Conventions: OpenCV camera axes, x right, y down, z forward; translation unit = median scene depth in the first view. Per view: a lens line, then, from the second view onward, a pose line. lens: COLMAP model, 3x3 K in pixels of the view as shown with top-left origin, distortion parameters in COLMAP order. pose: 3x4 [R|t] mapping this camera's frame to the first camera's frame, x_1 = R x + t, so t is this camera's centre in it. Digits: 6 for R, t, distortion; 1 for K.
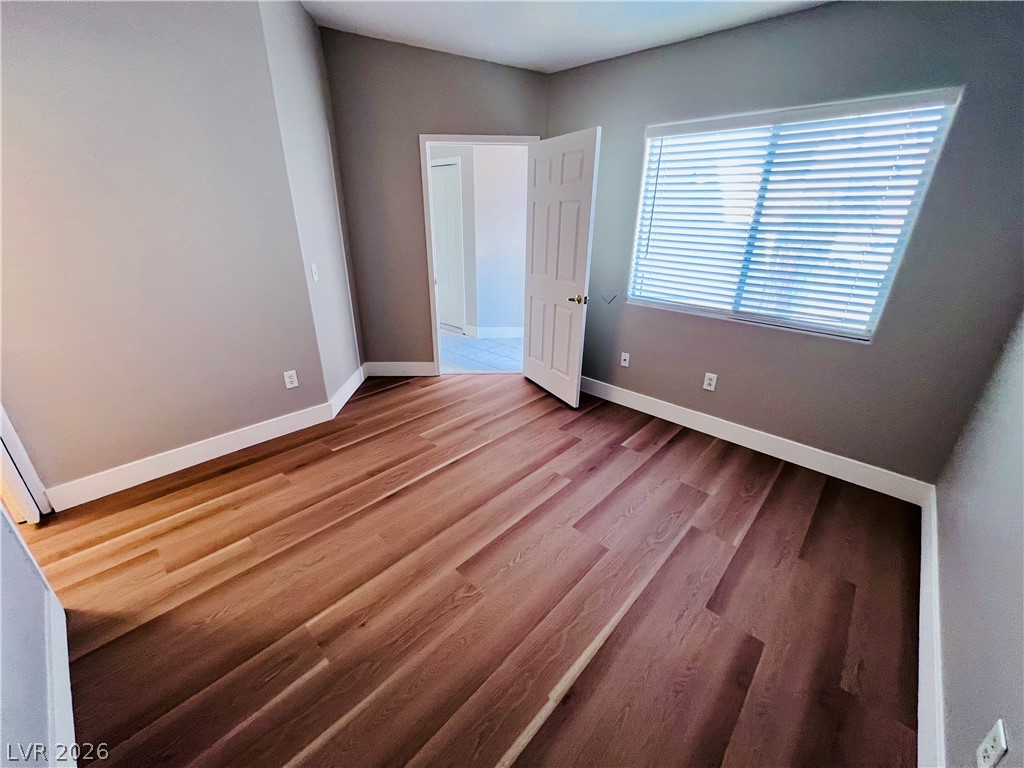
lens RADIAL K [[409.3, 0, 508.6], [0, 409.3, 381.1], [0, 0, 1]] dist [-0.003043, 0.001130]
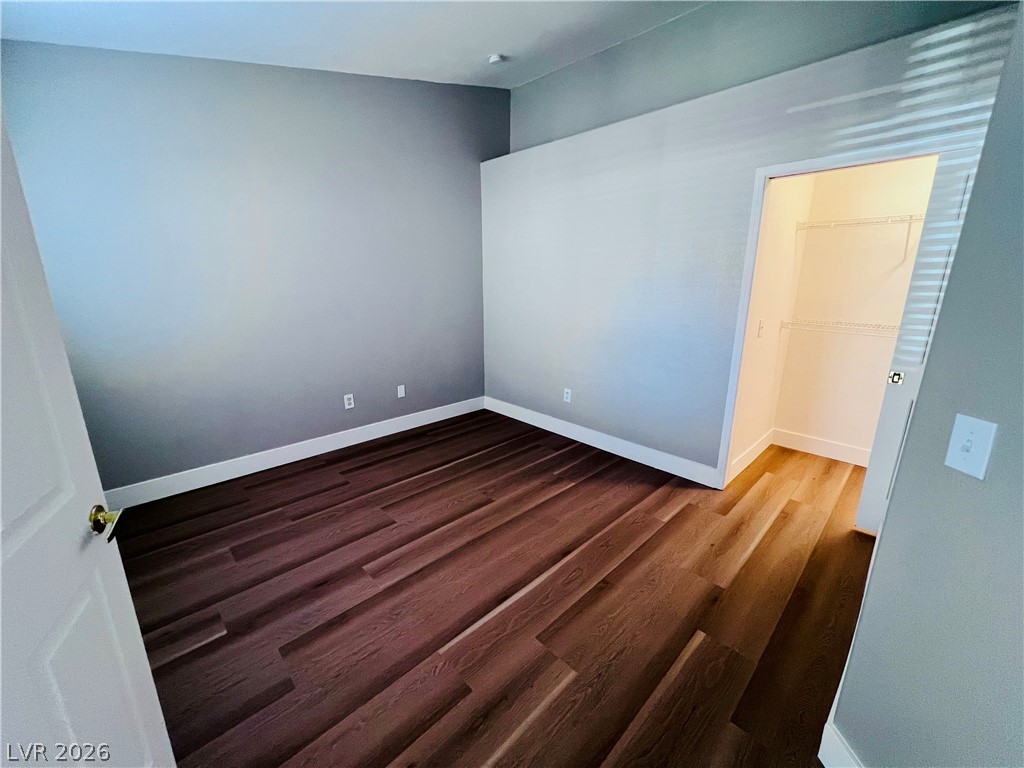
lens RADIAL K [[409.3, 0, 508.6], [0, 409.3, 381.1], [0, 0, 1]] dist [-0.003043, 0.001130]
pose [[-0.998631, -0.026027, 0.045371, -0.208278], [0.006302, 0.801225, 0.598330, -0.670896], [-0.051925, 0.597797, -0.799964, 1.703900]]
